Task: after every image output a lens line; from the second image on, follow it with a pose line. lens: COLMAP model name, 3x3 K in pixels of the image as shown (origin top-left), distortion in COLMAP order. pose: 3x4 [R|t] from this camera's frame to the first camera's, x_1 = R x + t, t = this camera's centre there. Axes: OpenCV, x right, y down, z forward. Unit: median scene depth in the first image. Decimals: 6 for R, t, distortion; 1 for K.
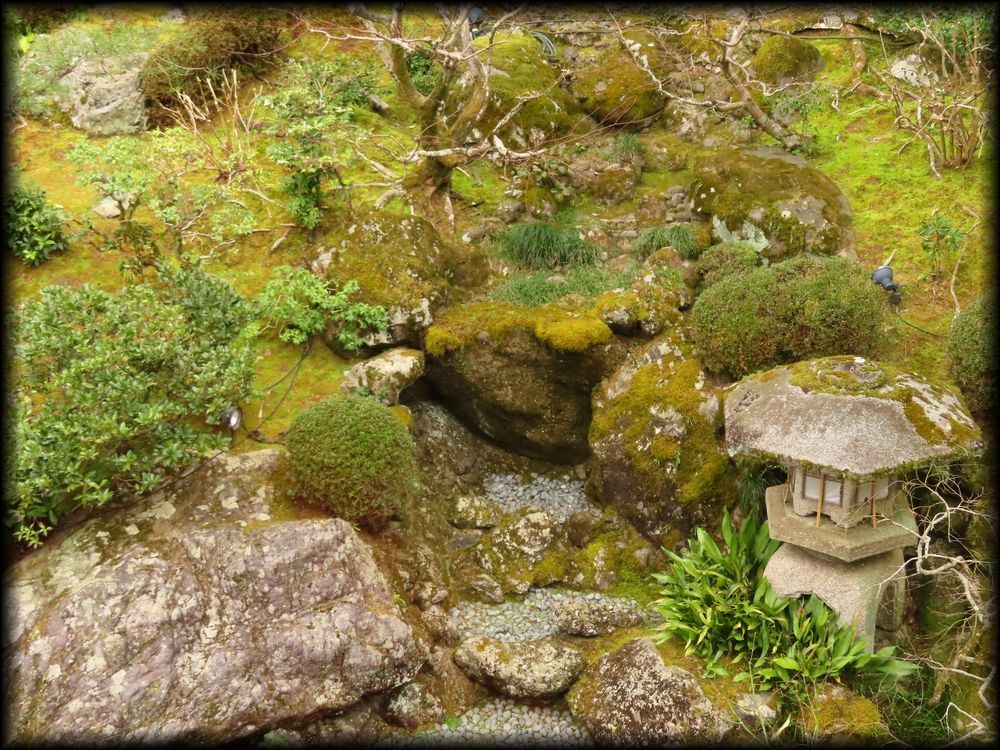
lens RADIAL K [[1307.2, 0, 500.0], [0, 1307.2, 375.0], [0, 0, 1]] dist [-0.019818, 0.003482]
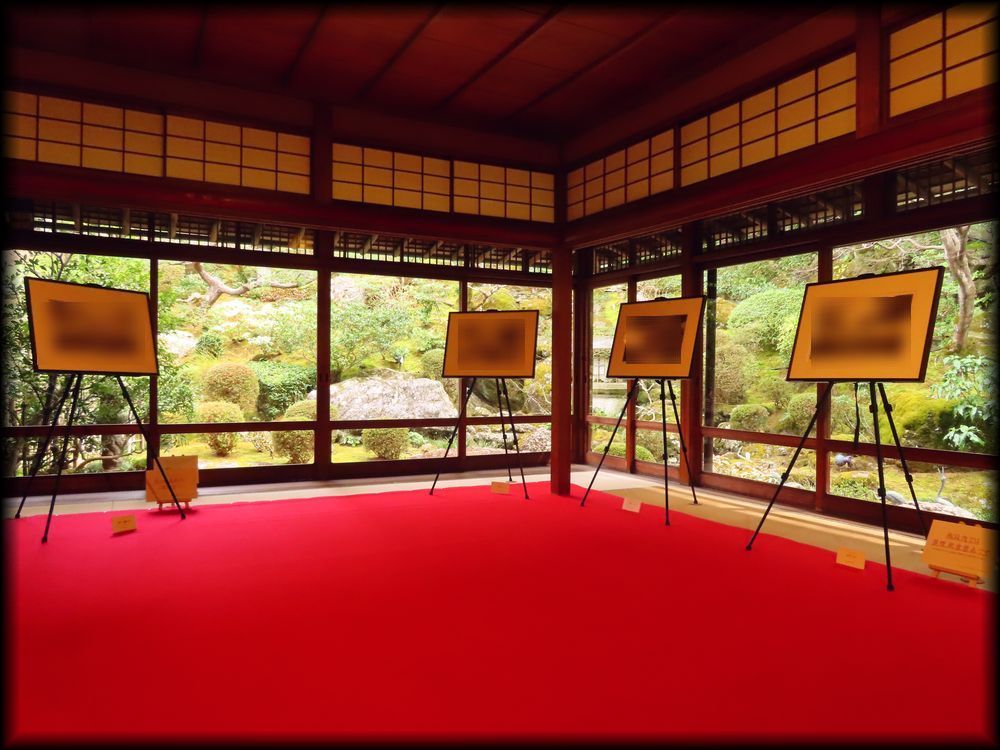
lens RADIAL K [[752.9, 0, 500.0], [0, 752.9, 375.0], [0, 0, 1]] dist [-0.002088, -0.000187]
pose [[0.999323, 0.033653, 0.014869, -0.006908], [-0.025740, 0.928263, -0.371032, 0.644026], [-0.026288, 0.370398, 0.928501, -0.526441]]
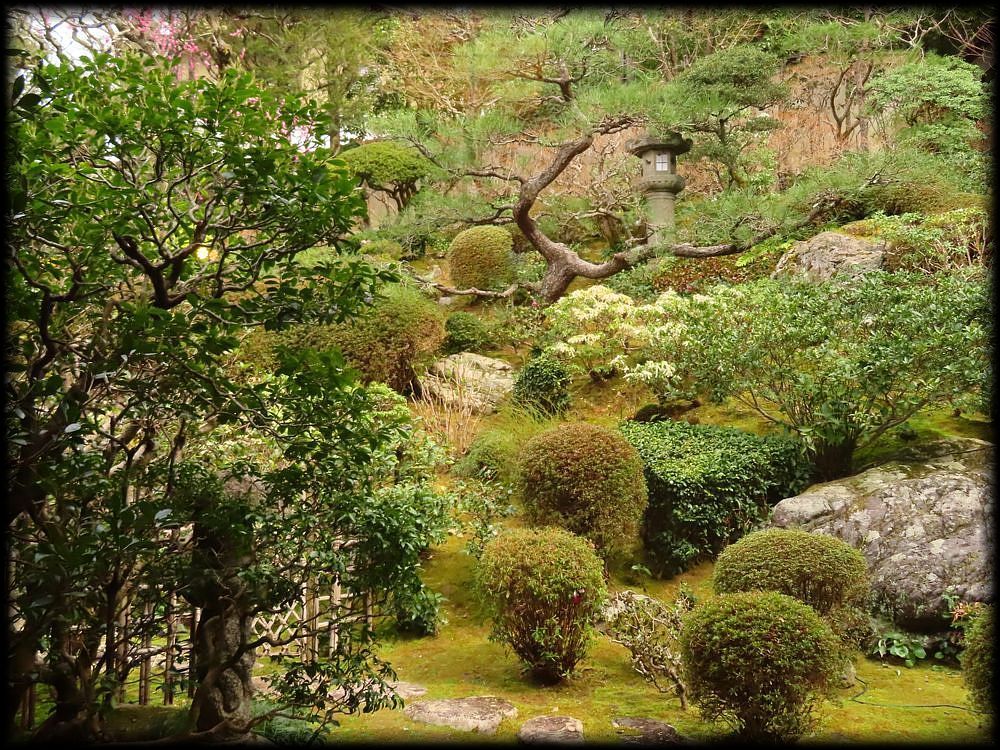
lens RADIAL K [[1163.9, 0, 500.0], [0, 1163.9, 375.0], [0, 0, 1]] dist [0.004850, 0.027120]
pose [[0.908874, 0.012991, -0.416869, -0.176758], [-0.187212, 0.905870, -0.379936, 0.427536], [0.372693, 0.423356, 0.825754, 0.013950]]
